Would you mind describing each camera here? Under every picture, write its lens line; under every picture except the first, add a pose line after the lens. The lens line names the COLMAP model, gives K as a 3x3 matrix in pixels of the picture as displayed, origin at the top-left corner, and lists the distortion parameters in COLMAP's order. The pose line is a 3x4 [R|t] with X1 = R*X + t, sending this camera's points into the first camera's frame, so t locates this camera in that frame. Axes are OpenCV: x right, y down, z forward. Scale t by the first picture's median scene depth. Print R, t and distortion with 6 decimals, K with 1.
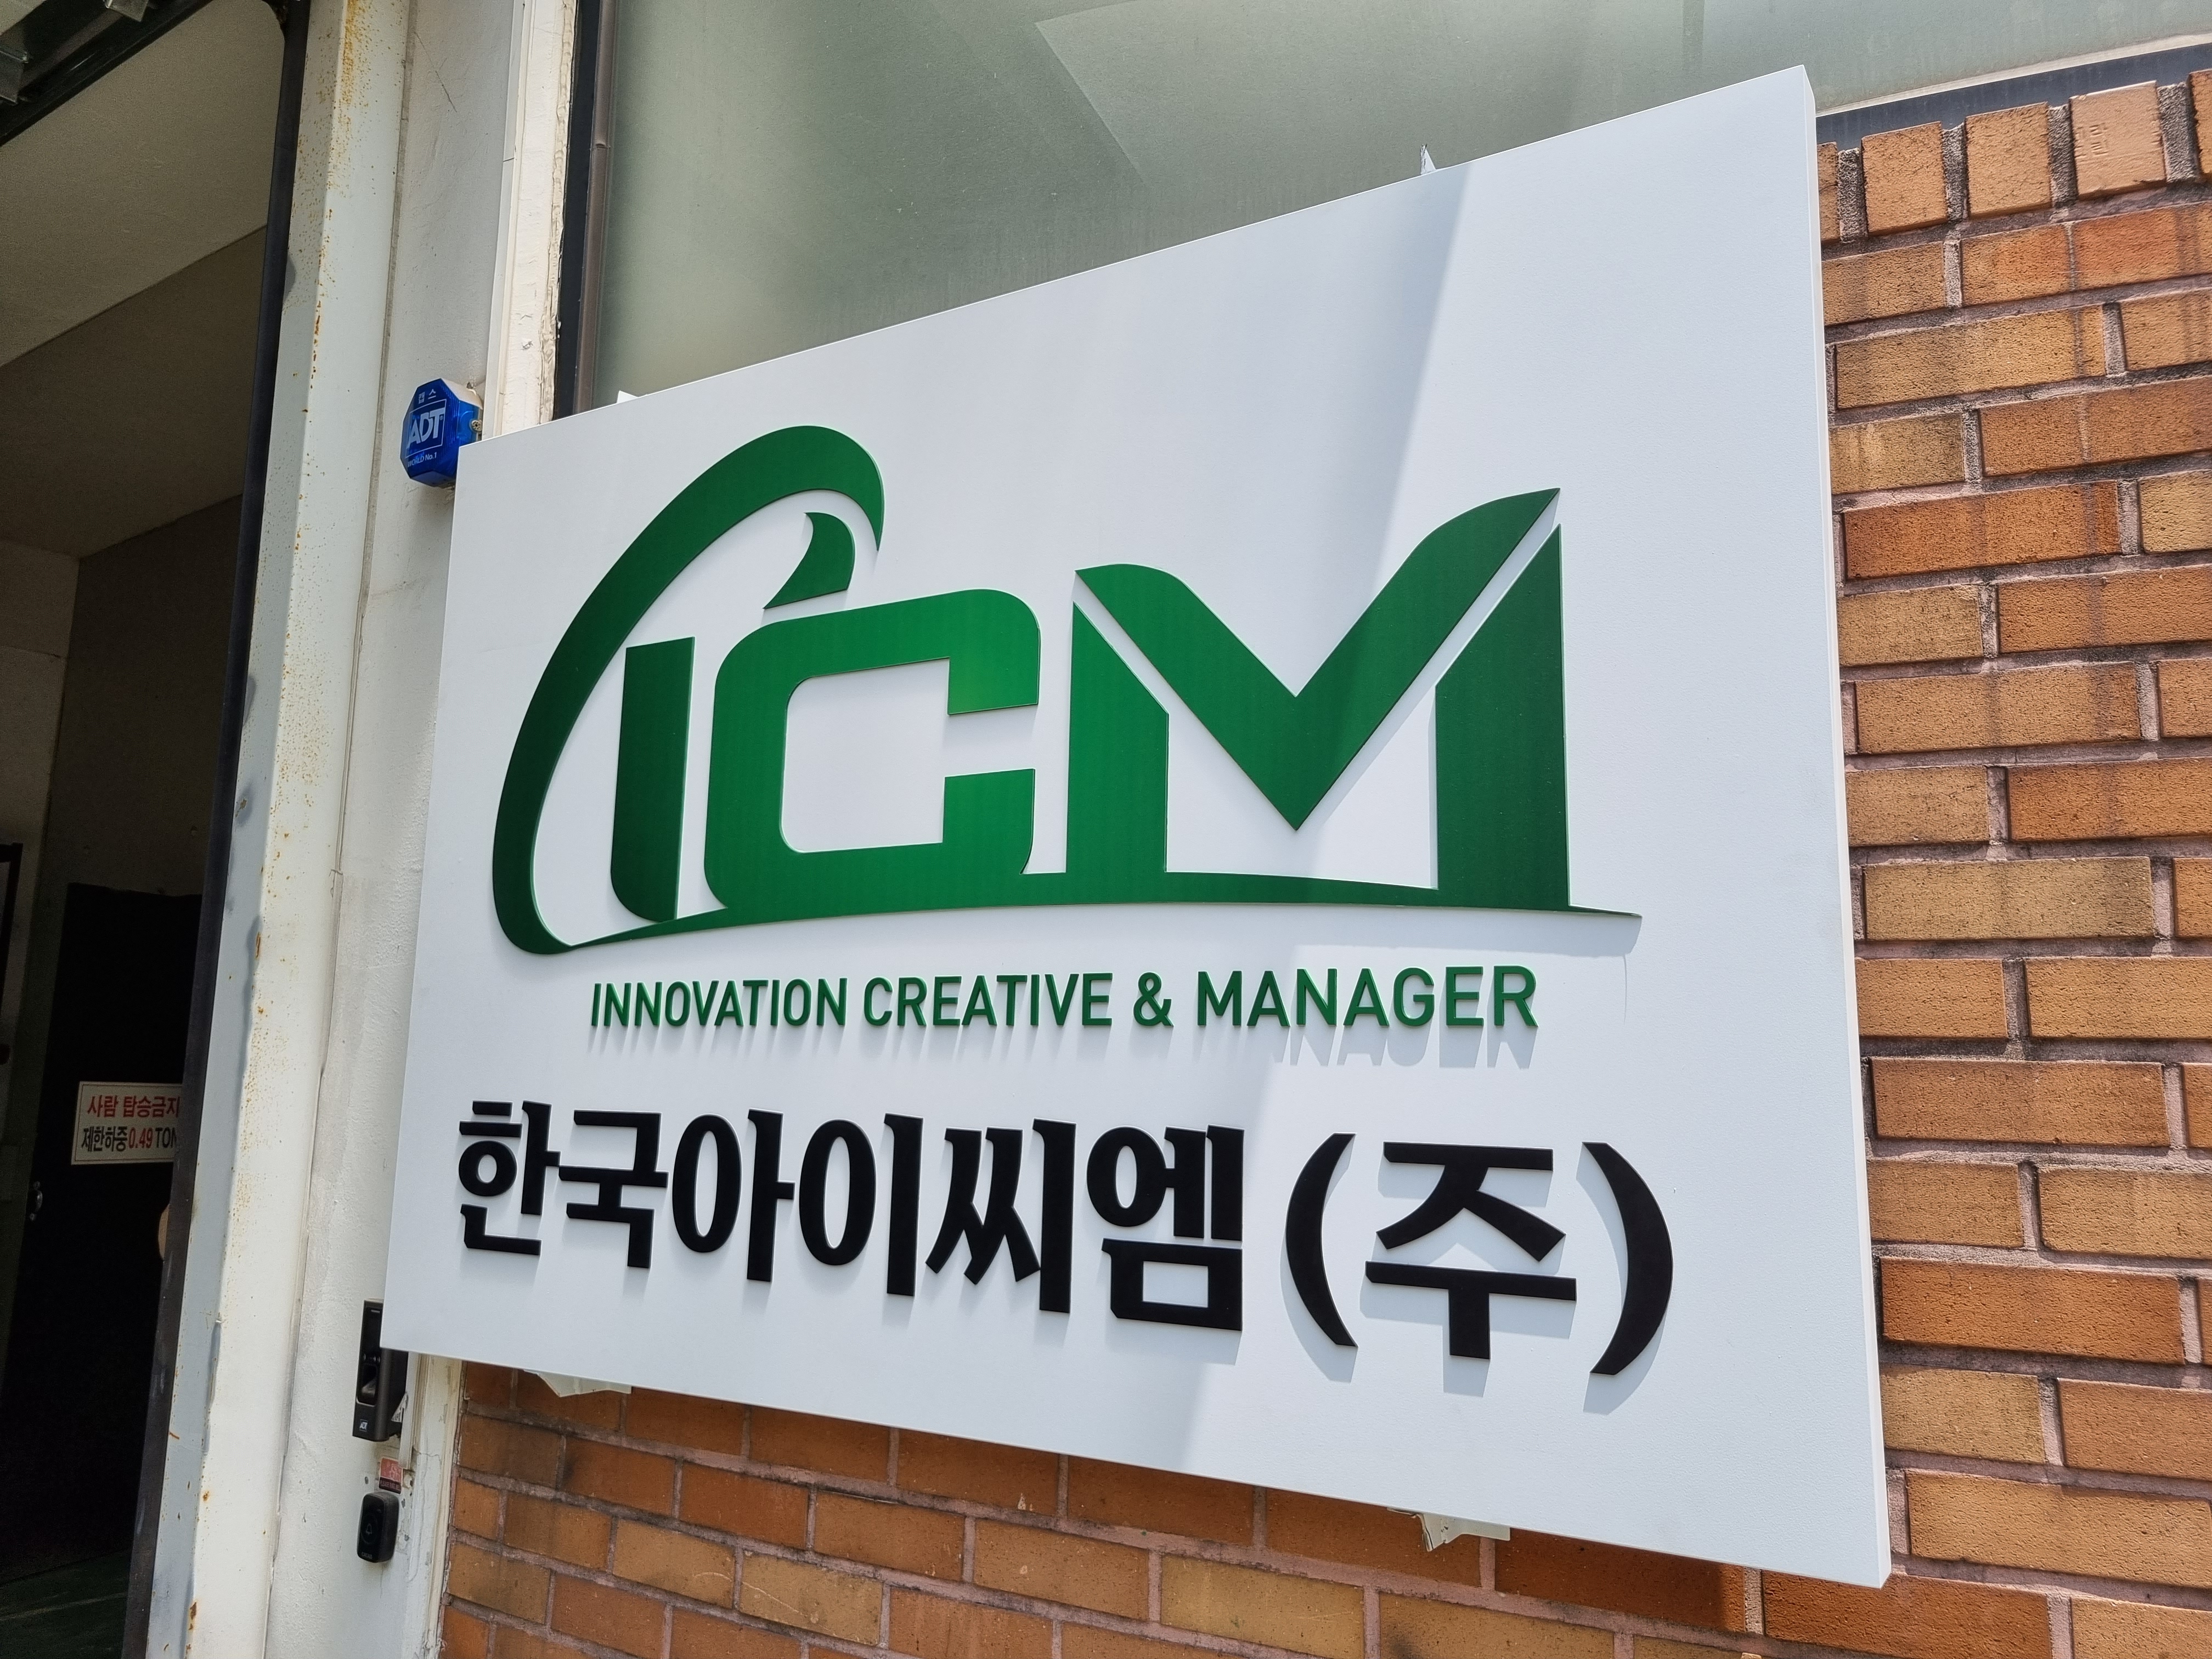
lens RADIAL K [[1669.3, 0, 1103.5], [0, 1669.3, 807.6], [0, 0, 1]] dist [0.049046, -0.033887]
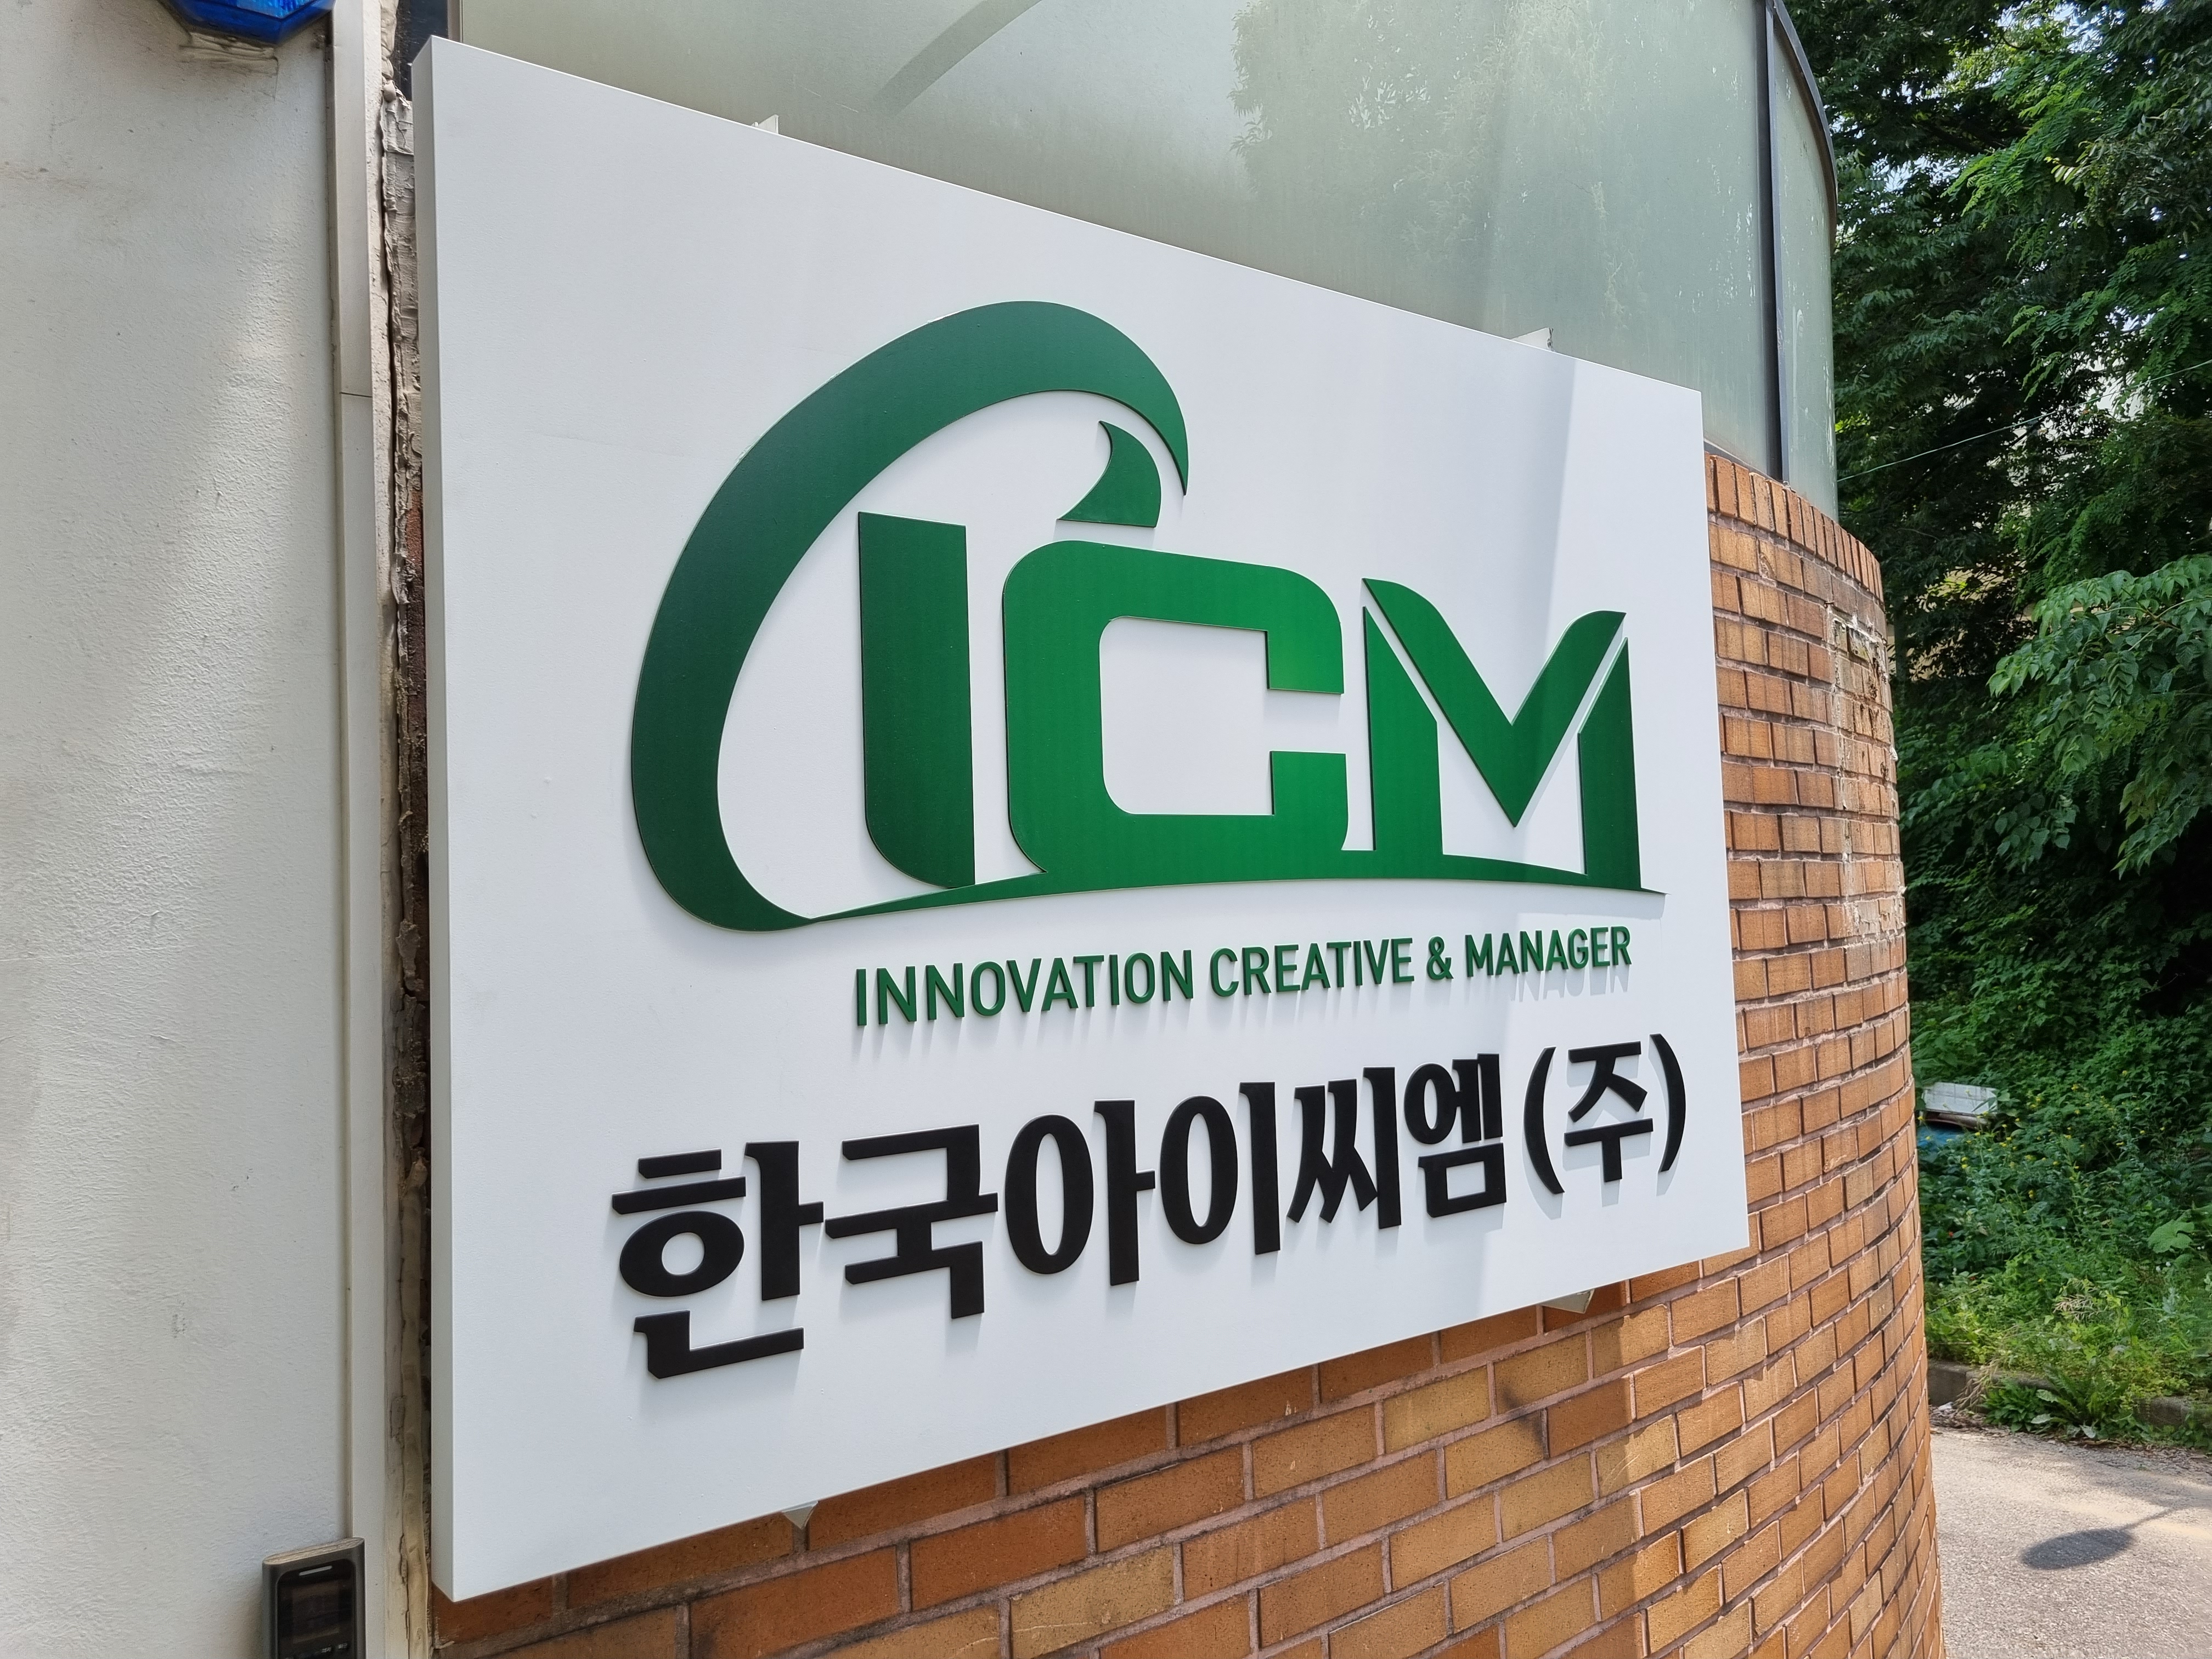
lens RADIAL K [[1669.3, 0, 1096.9], [0, 1669.3, 814.2], [0, 0, 1]] dist [0.049046, -0.033887]
pose [[0.344637, 0.017069, 0.938581, -1.117590], [-0.113231, 0.993290, 0.023513, 0.008734], [-0.931882, -0.114380, 0.344257, 0.760047]]
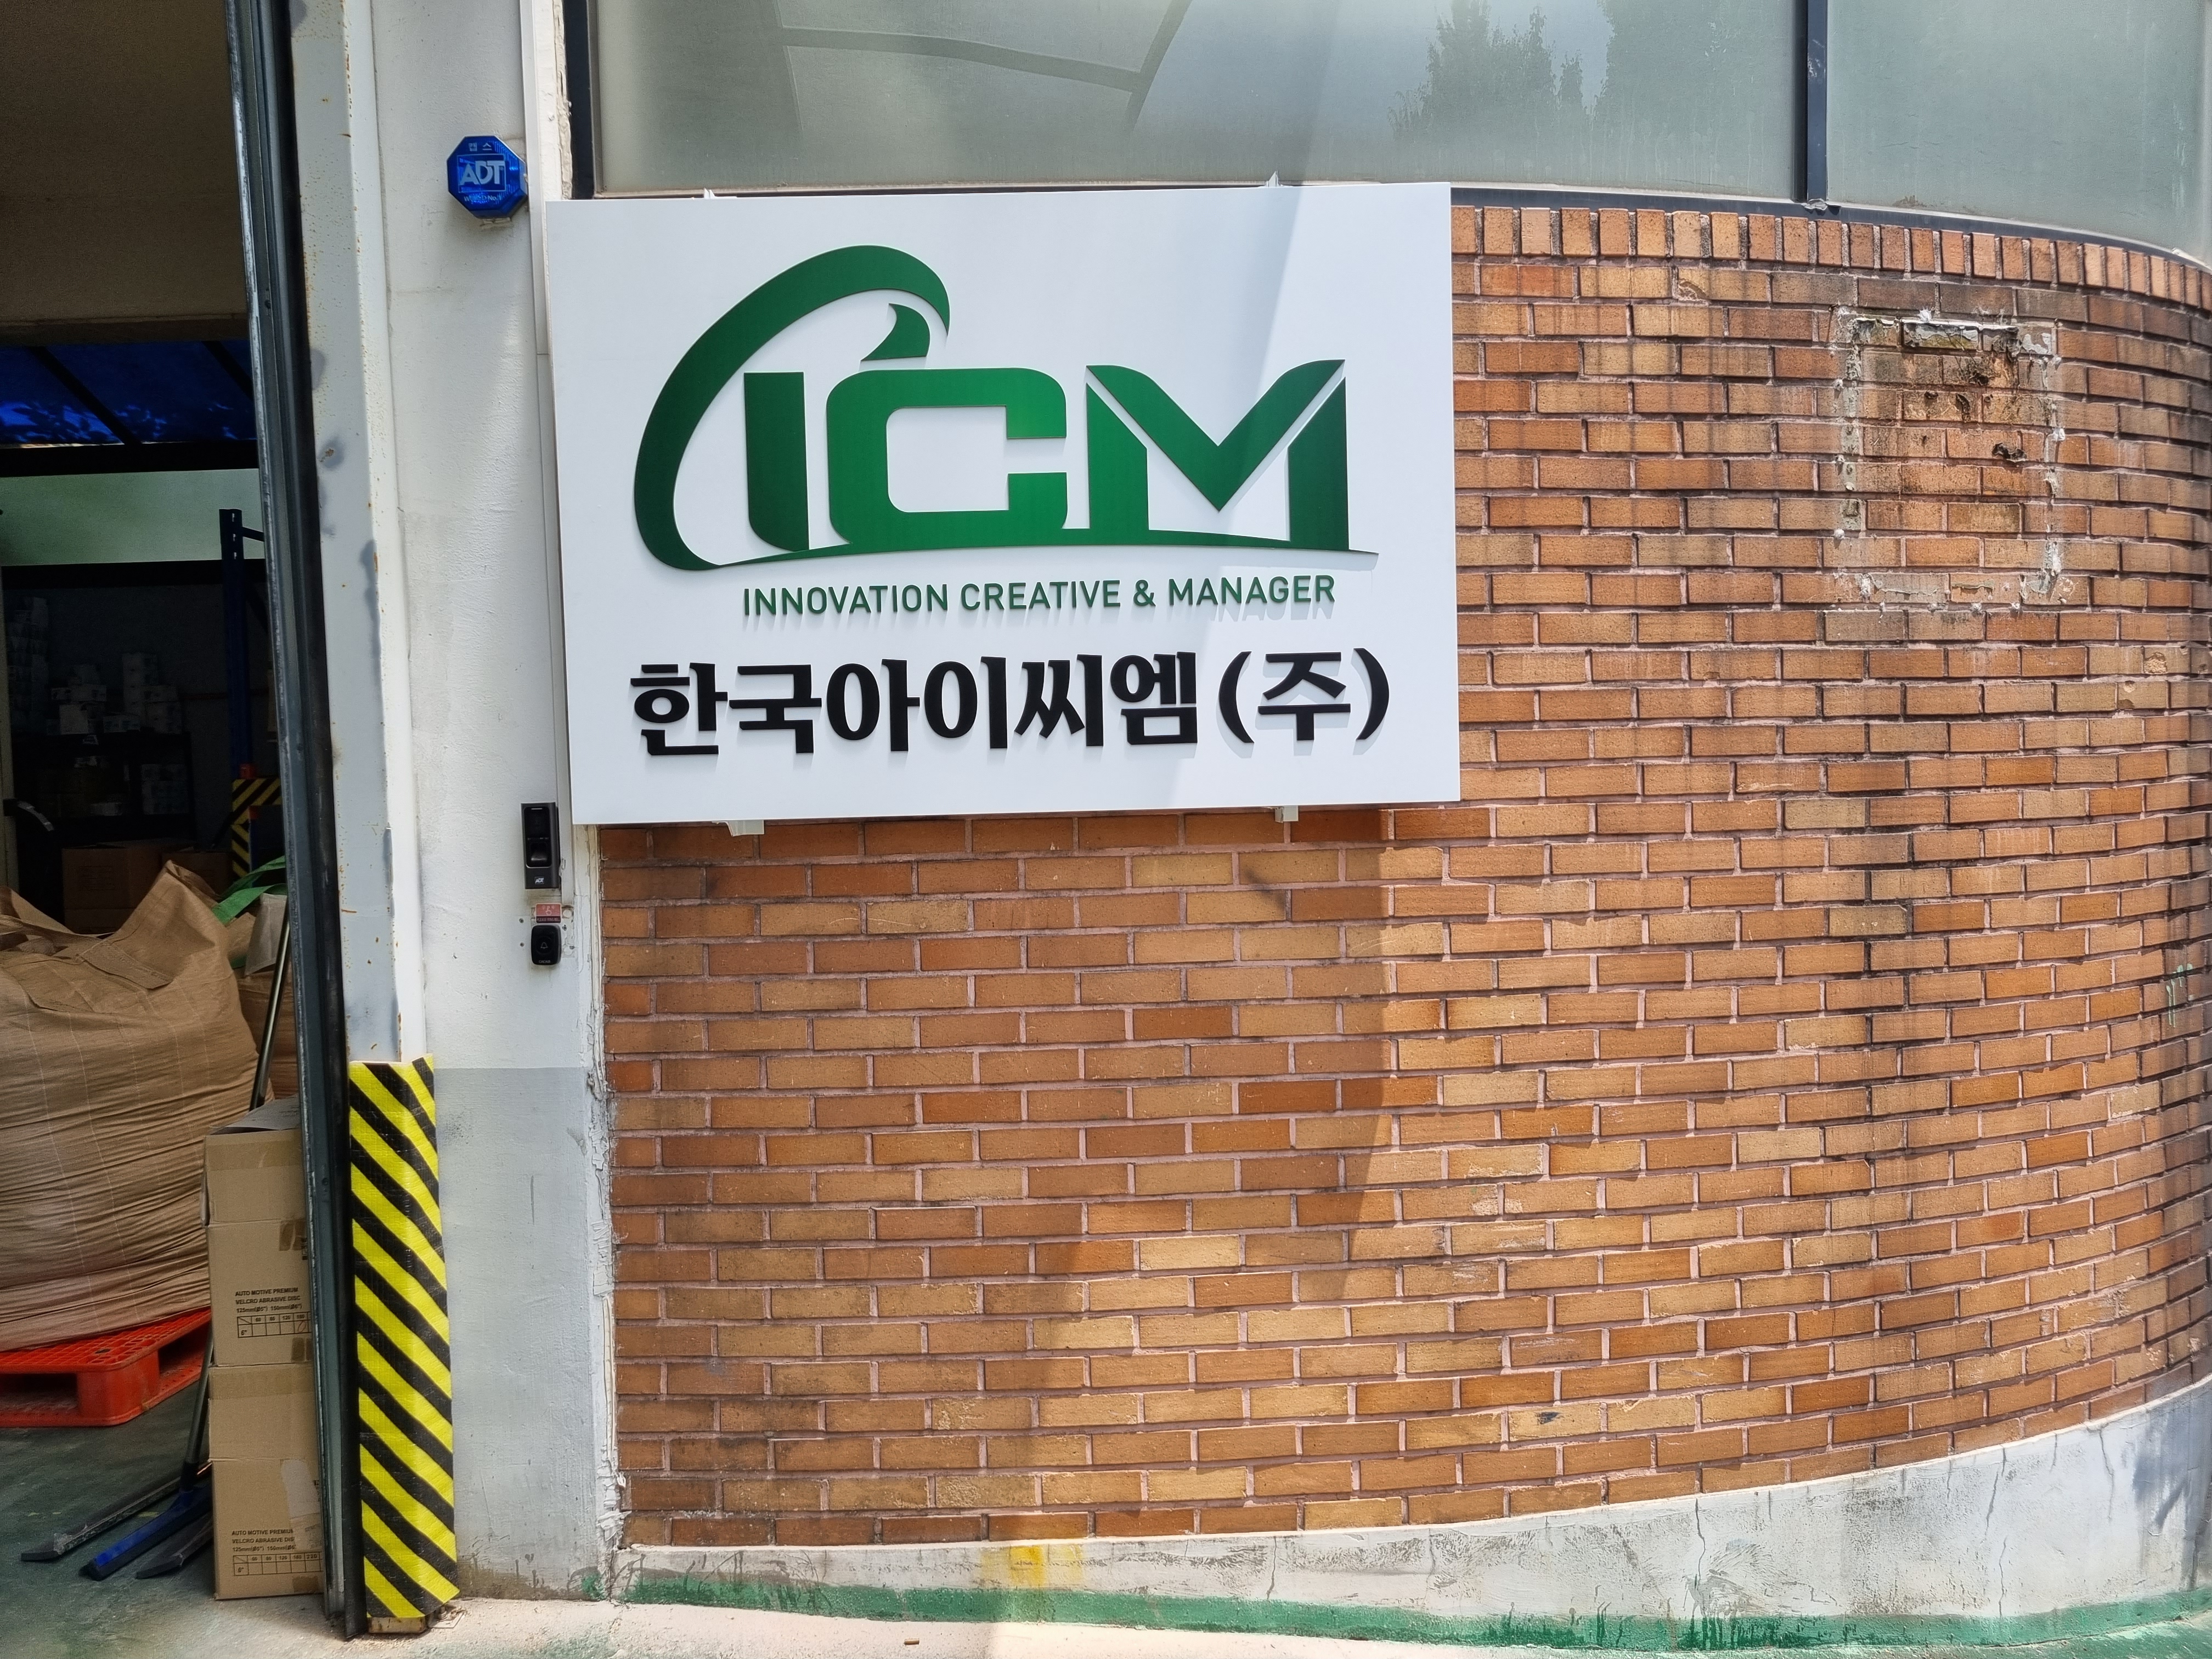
lens RADIAL K [[1669.3, 0, 1096.4], [0, 1669.3, 821.8], [0, 0, 1]] dist [0.049046, -0.033887]
pose [[0.837731, -0.062835, 0.542456, -1.055895], [-0.046082, 0.981680, 0.184879, 0.013533], [-0.544136, -0.179876, 0.819488, -0.637948]]
